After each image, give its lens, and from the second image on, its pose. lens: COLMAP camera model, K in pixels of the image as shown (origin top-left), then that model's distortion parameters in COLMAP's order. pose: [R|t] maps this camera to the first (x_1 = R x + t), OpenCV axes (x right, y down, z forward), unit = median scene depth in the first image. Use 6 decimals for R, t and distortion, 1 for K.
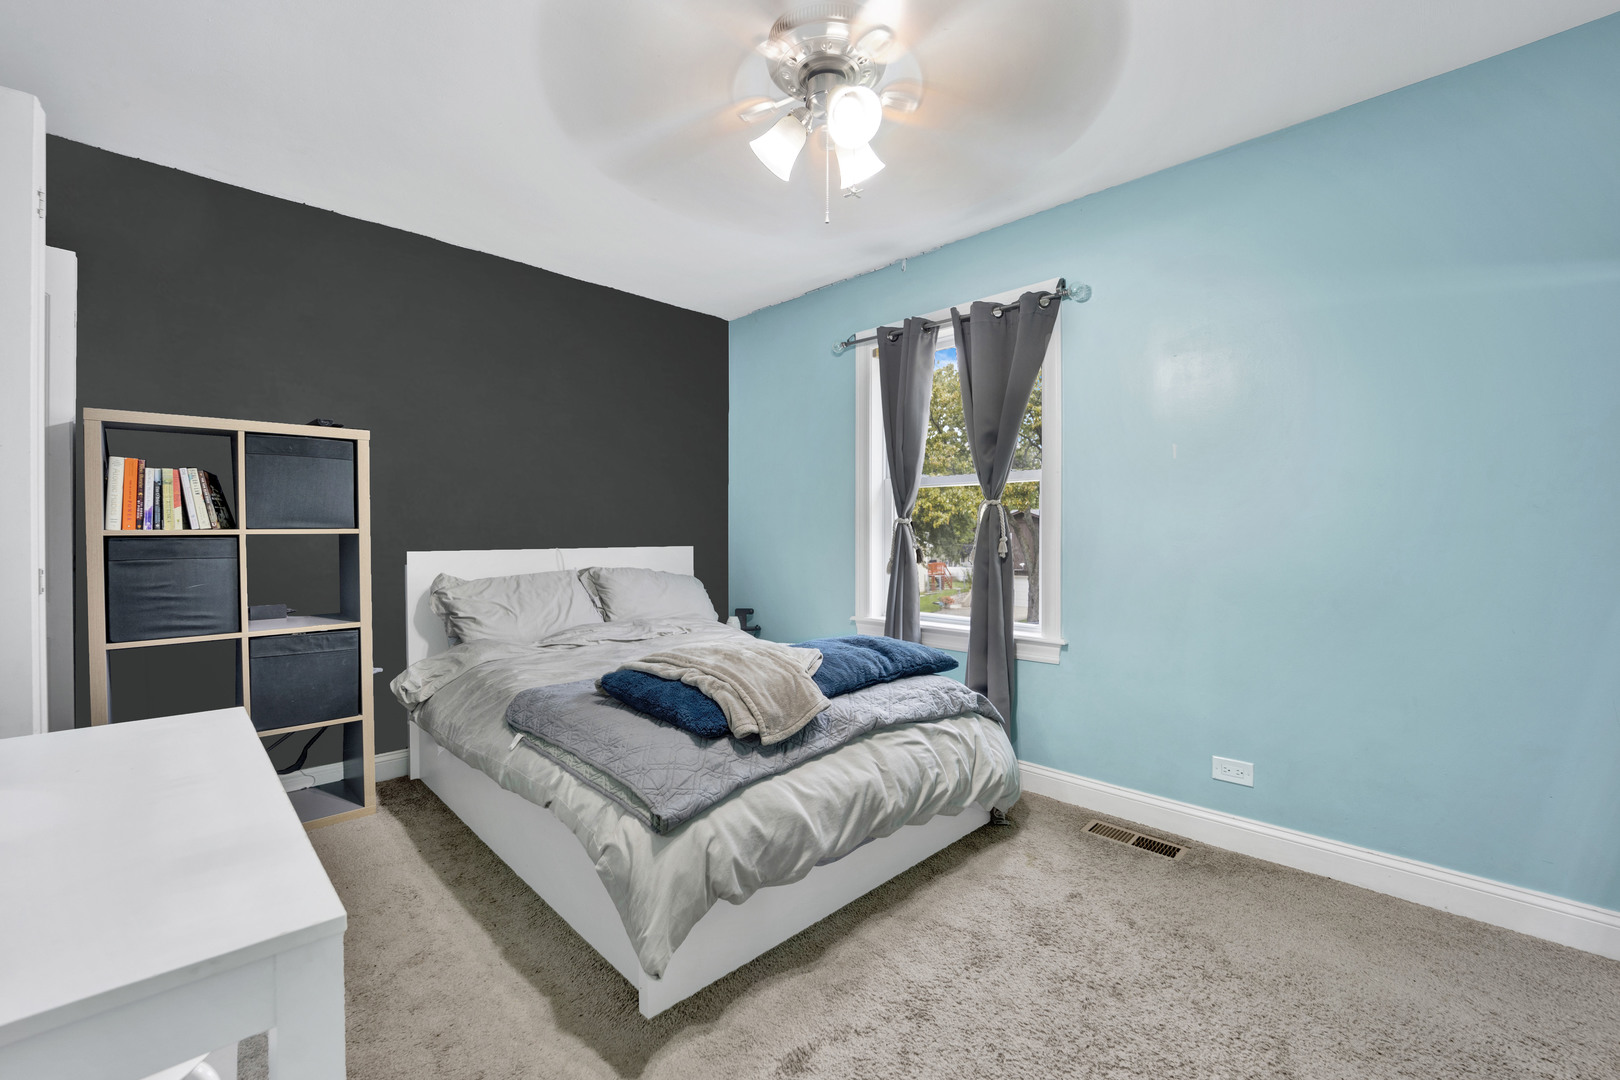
lens RADIAL K [[673.8, 0, 807.4], [0, 673.8, 540.4], [0, 0, 1]] dist [-0.020595, 0.000062]
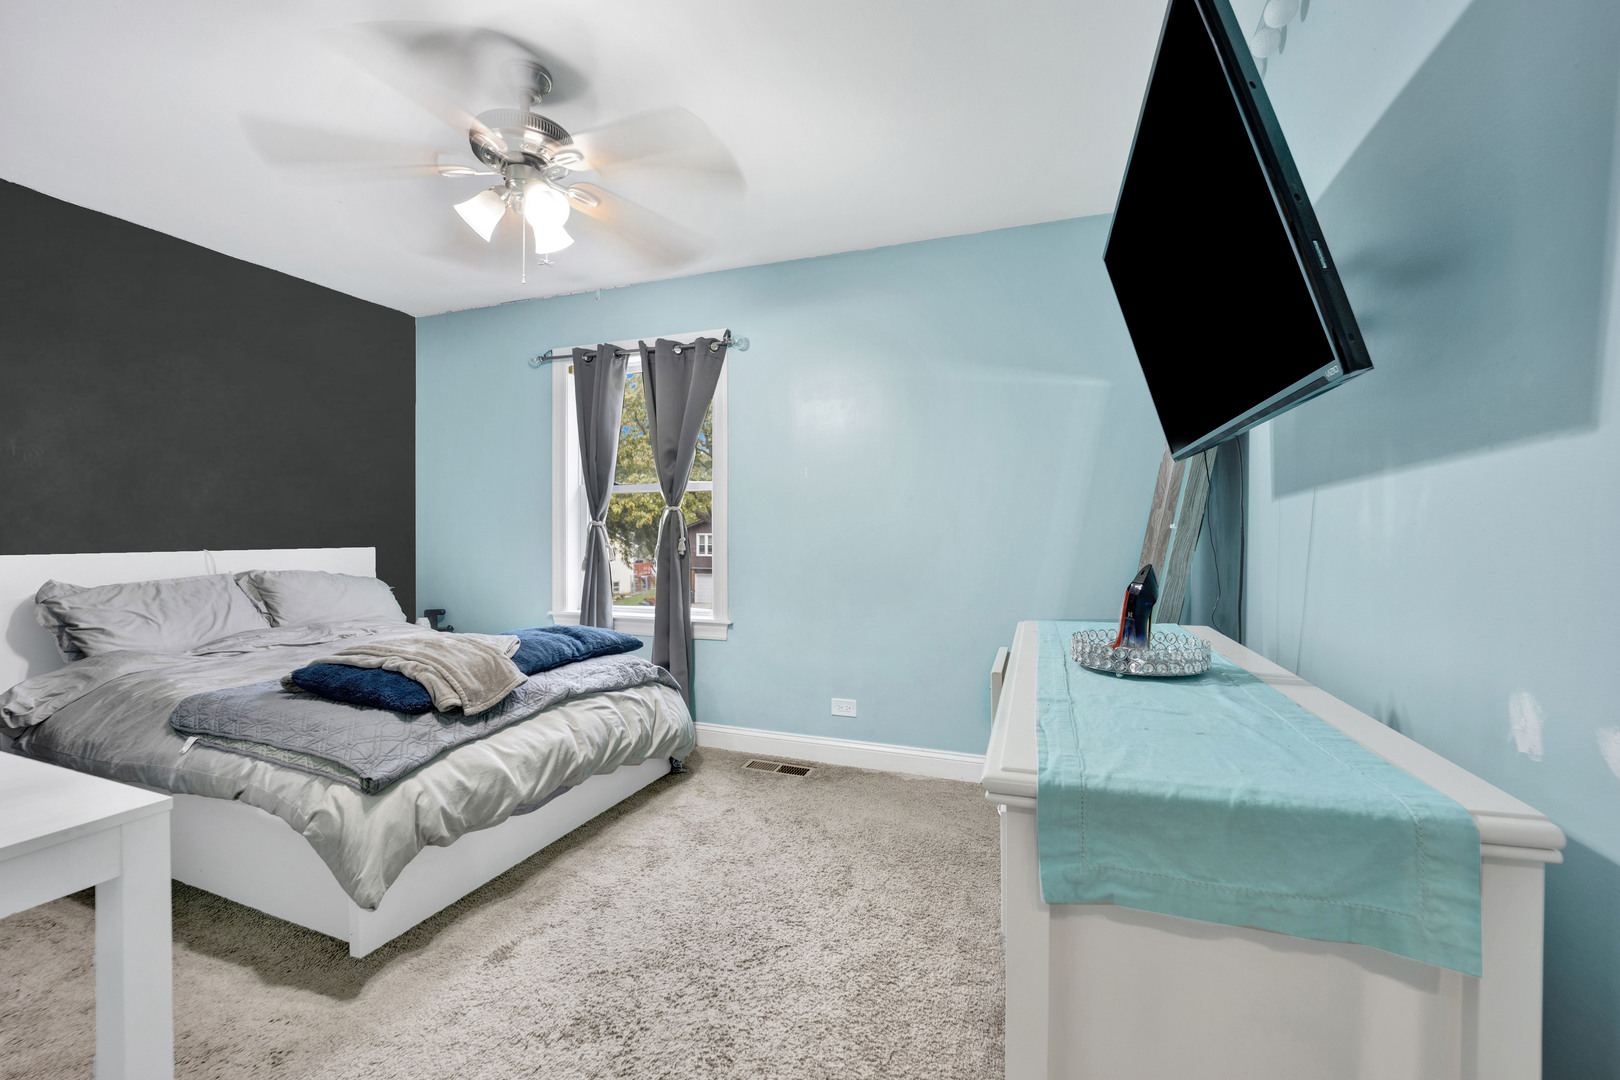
lens RADIAL K [[673.8, 0, 807.4], [0, 673.8, 540.4], [0, 0, 1]] dist [-0.020595, 0.000062]
pose [[0.909766, -0.003204, 0.415109, -0.006286], [0.003217, 0.999995, 0.000667, 0.000404], [-0.415109, 0.000729, 0.909771, -0.254651]]
